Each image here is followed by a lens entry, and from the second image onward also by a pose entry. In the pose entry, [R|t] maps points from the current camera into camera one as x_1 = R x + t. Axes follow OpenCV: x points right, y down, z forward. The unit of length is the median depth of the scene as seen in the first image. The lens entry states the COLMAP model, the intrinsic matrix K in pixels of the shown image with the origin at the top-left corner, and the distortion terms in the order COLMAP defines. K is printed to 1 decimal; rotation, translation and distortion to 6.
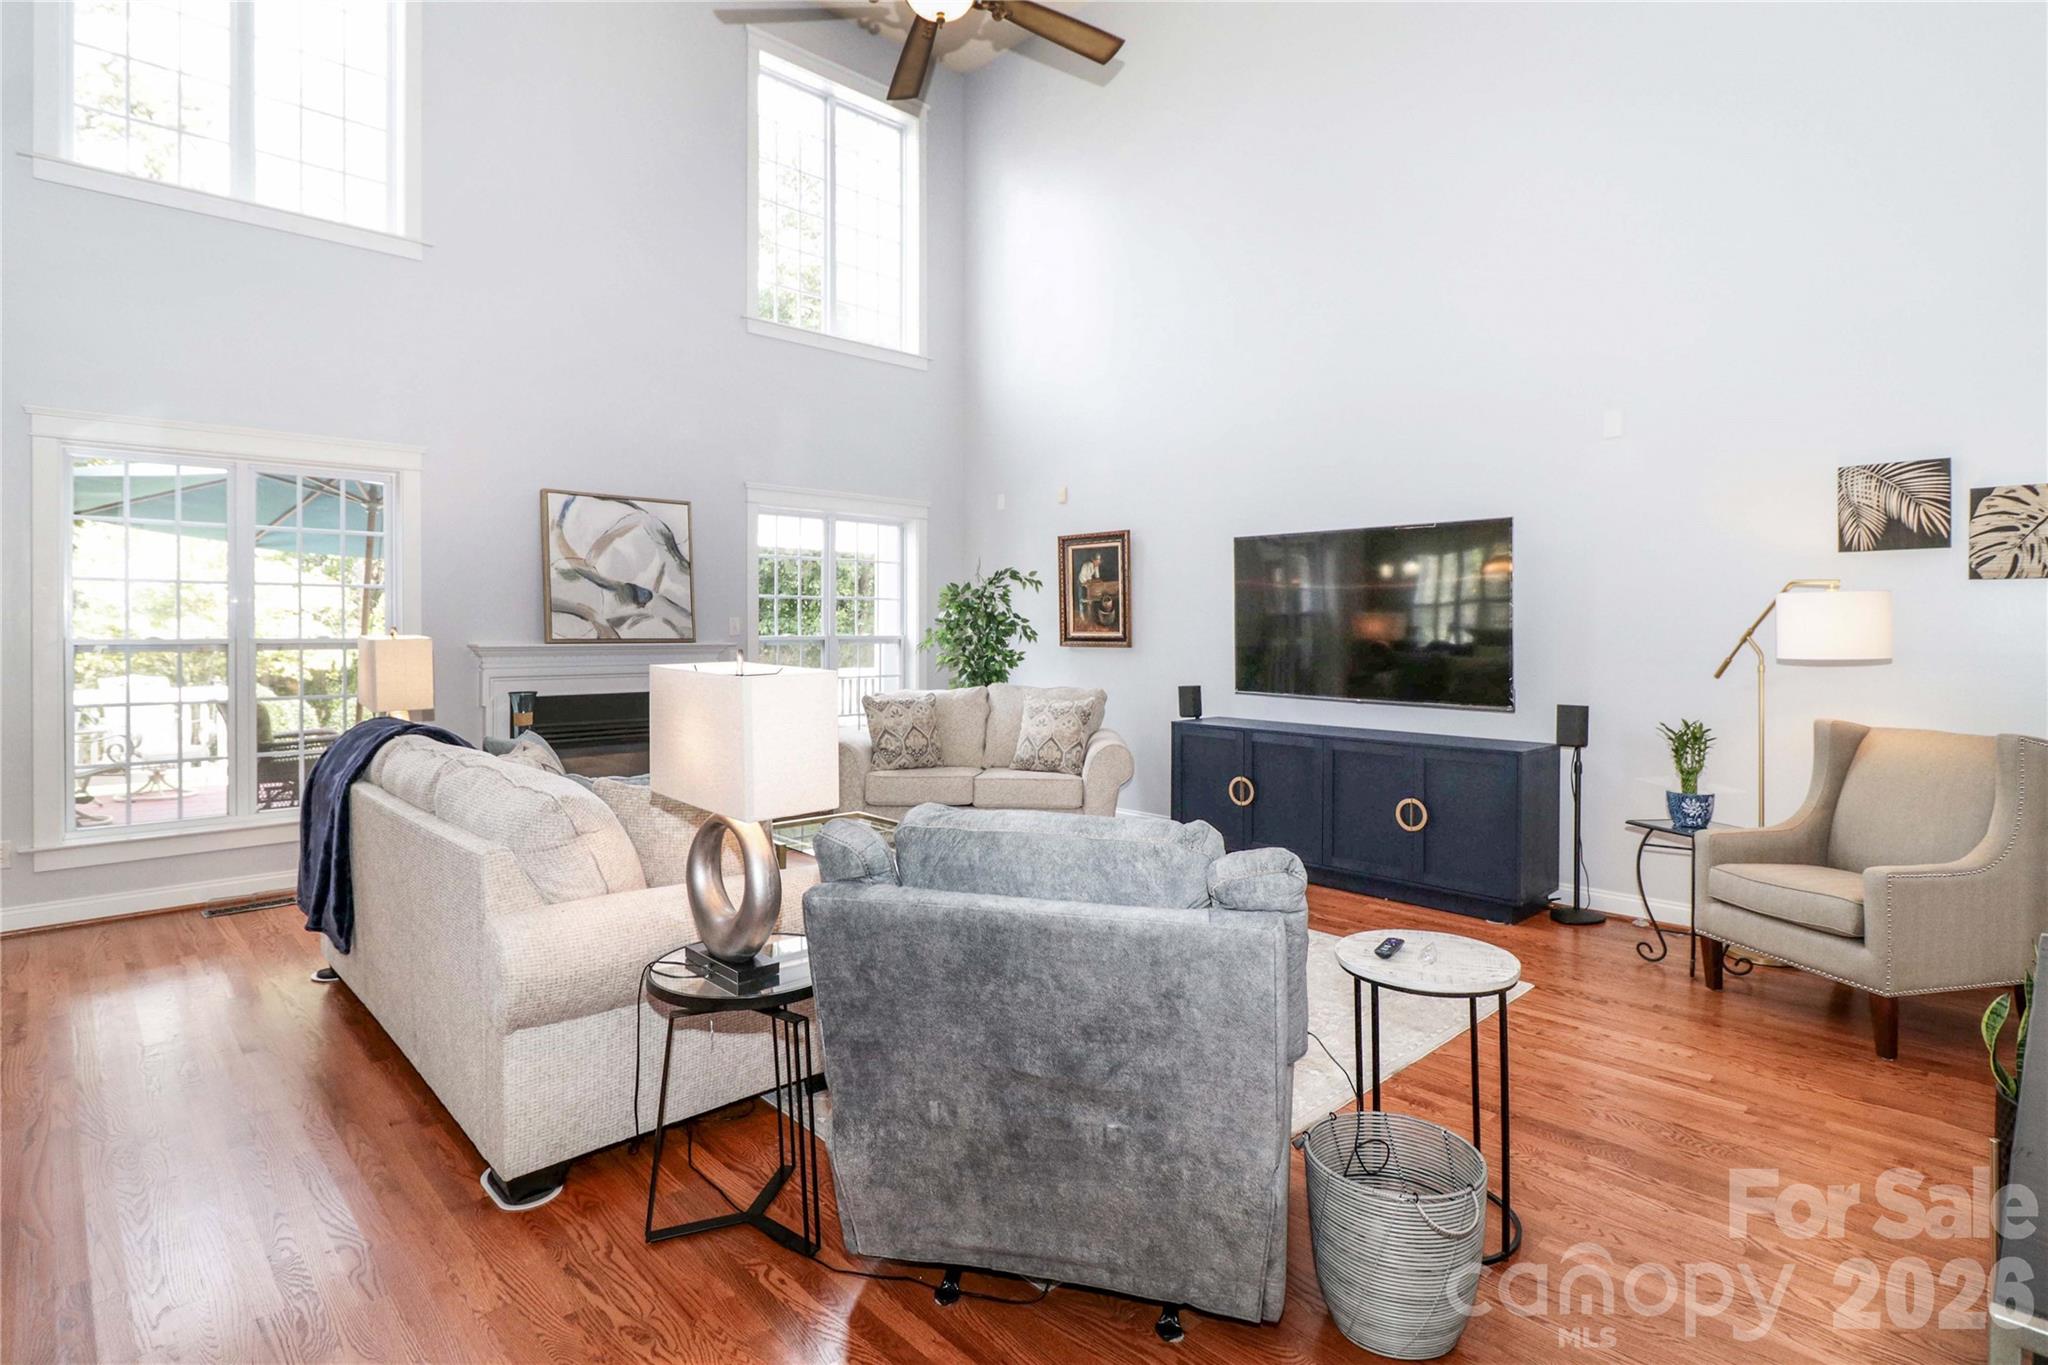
lens RADIAL K [[1045.0, 0, 1031.8], [0, 1045.0, 629.8], [0, 0, 1]] dist [0.002598, -0.000150]
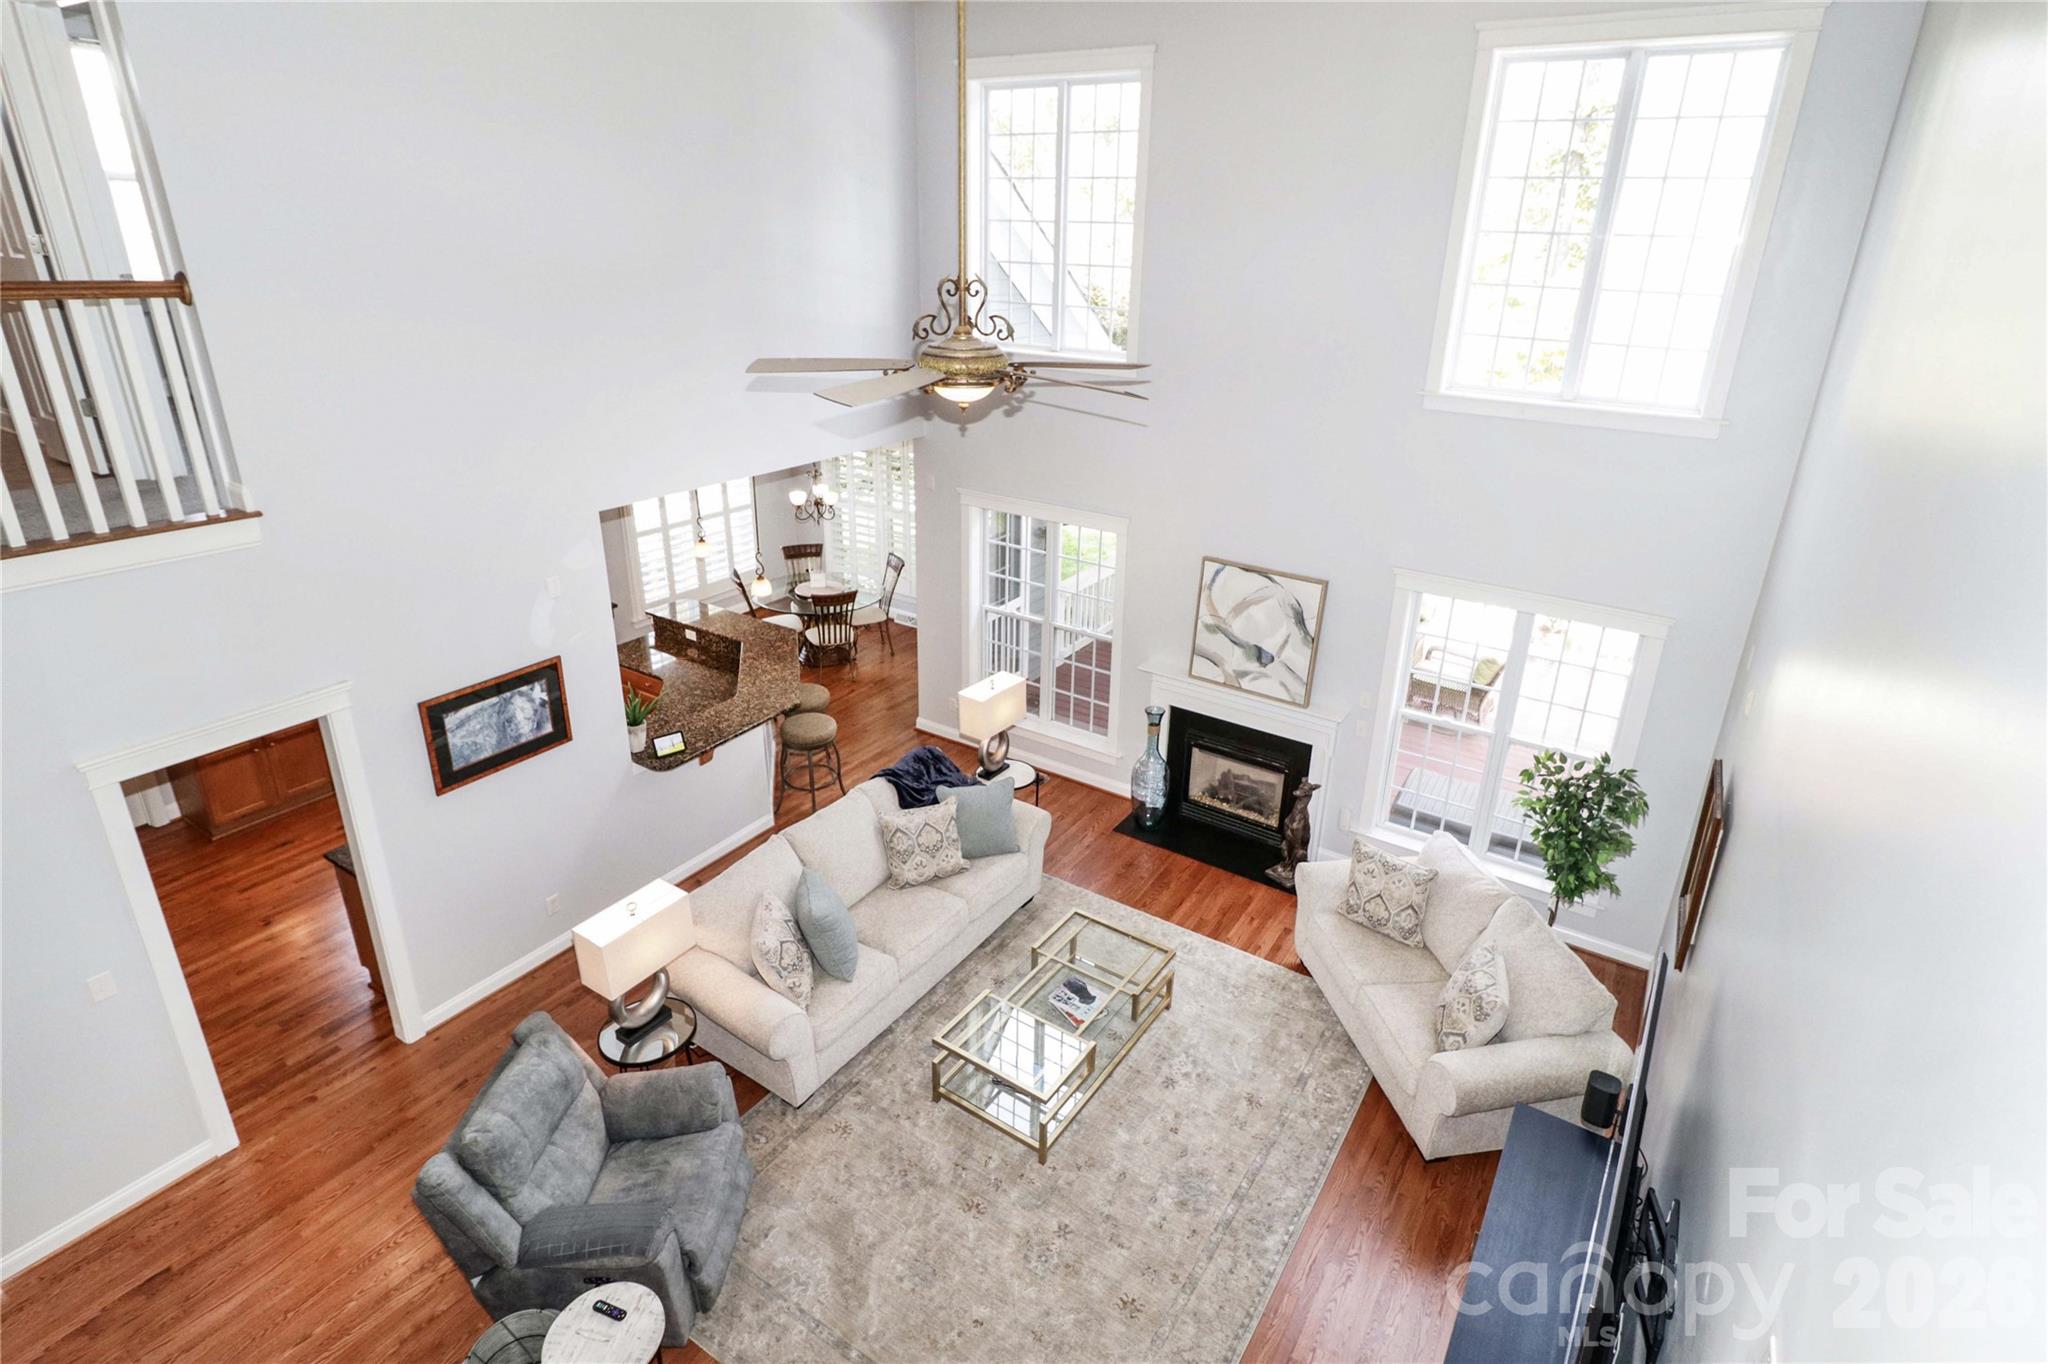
lens RADIAL K [[1037.2, 0, 1047.9], [0, 1037.2, 631.0], [0, 0, 1]] dist [-0.001718, -0.001224]
pose [[0.240076, 0.354805, -0.903591, 0.568533], [-0.031492, 0.933170, 0.358053, -0.449014], [0.970243, -0.057504, 0.235205, 0.502808]]
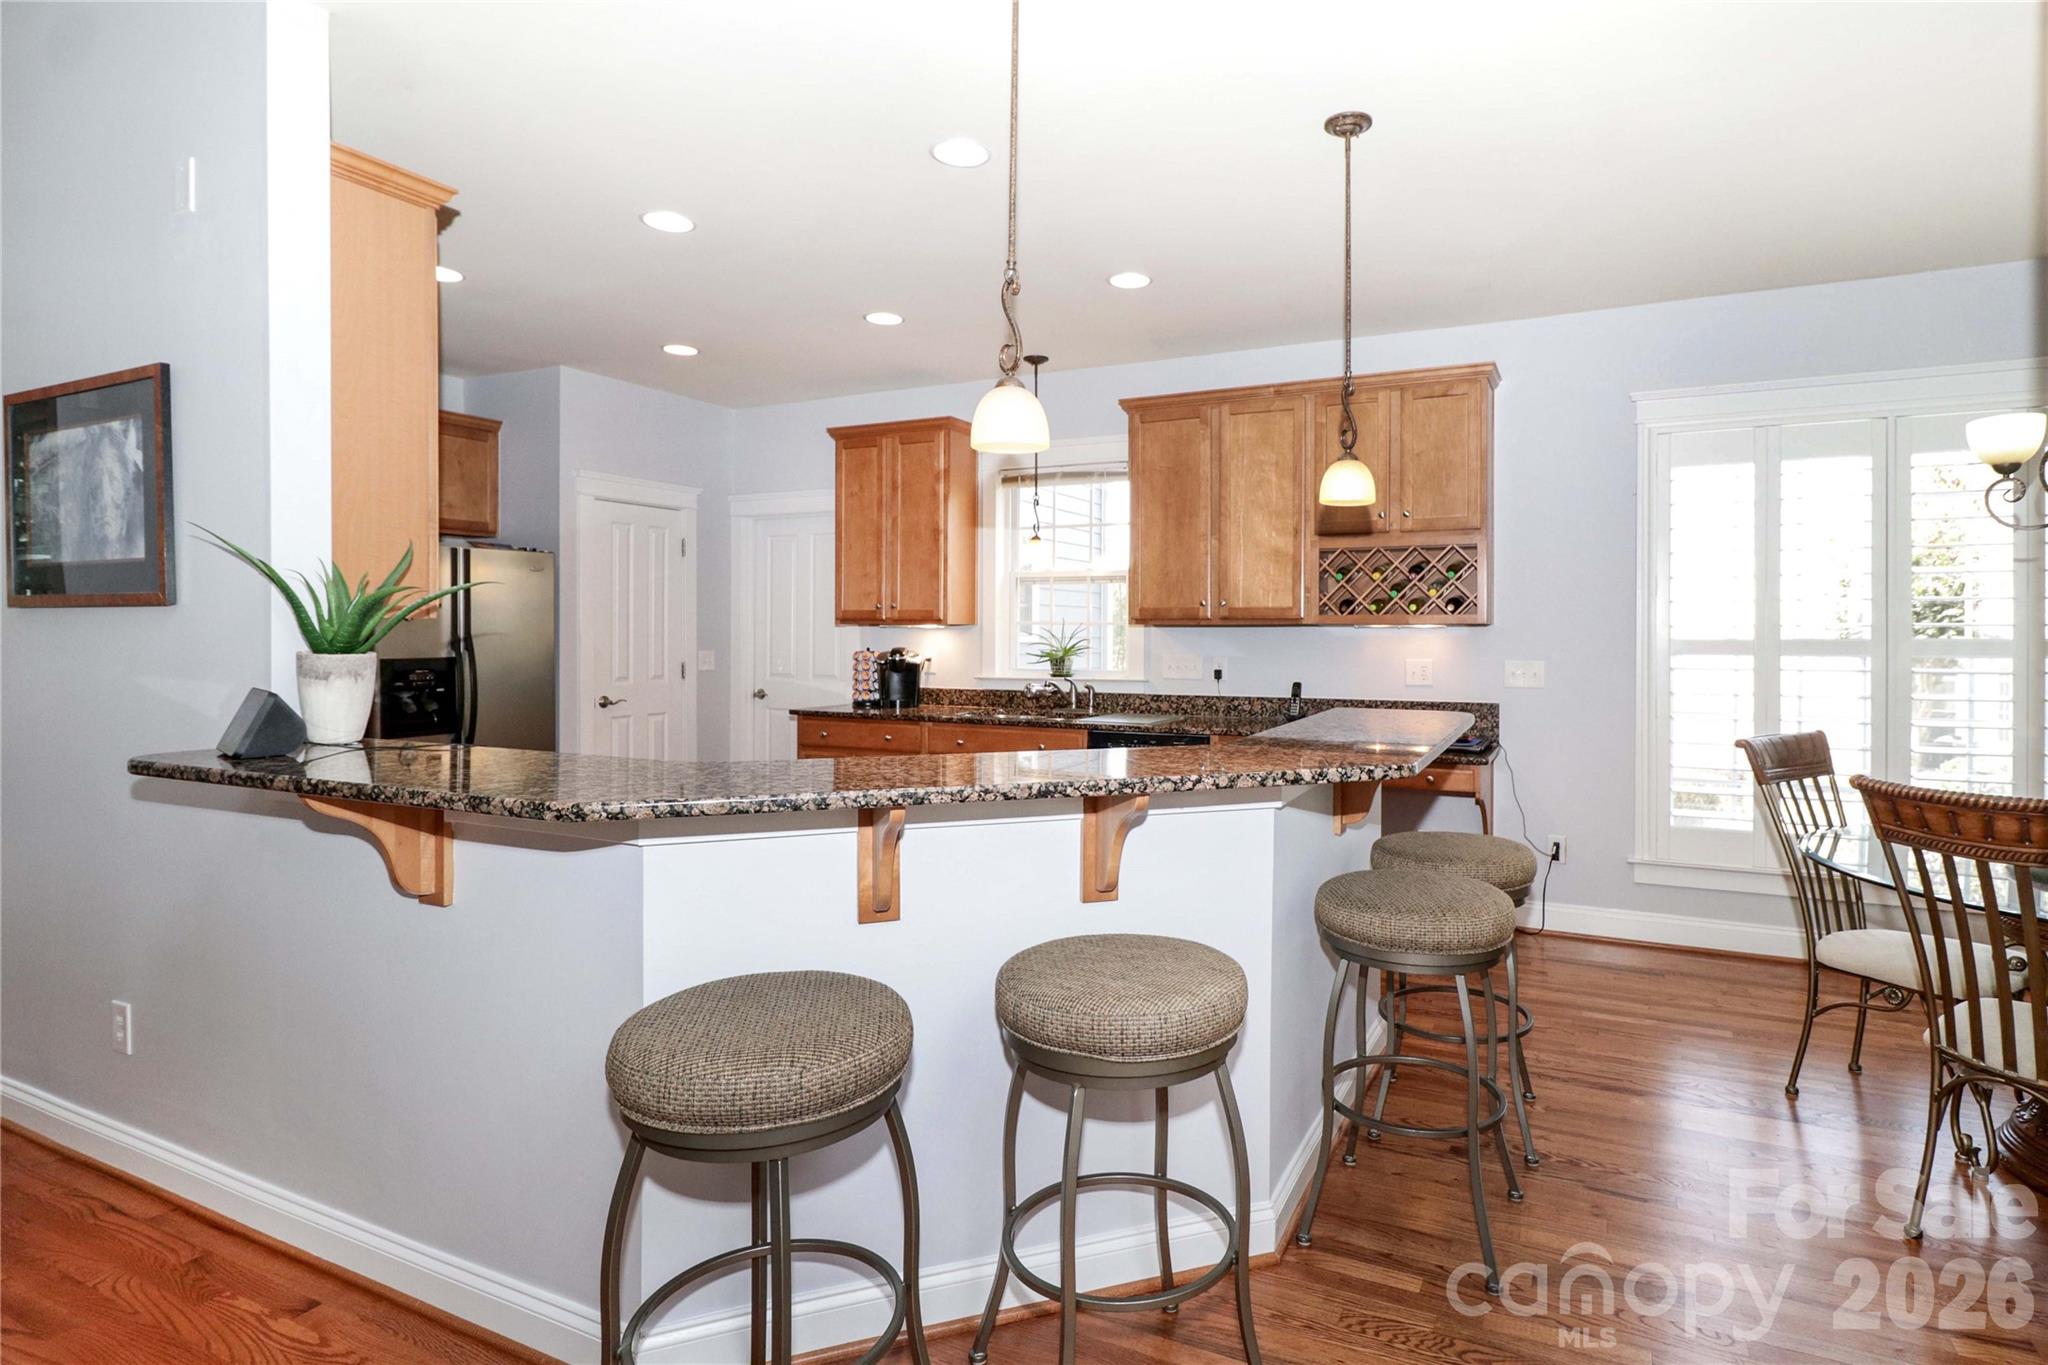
lens RADIAL K [[1038.4, 0, 1116.8], [0, 1038.4, 638.1], [0, 0, 1]] dist [0.001022, 0.000164]
pose [[-0.933878, -0.002615, -0.357581, -0.537318], [-0.006161, 0.999942, 0.008779, 0.004357], [0.357538, 0.010401, -0.933841, 0.754206]]
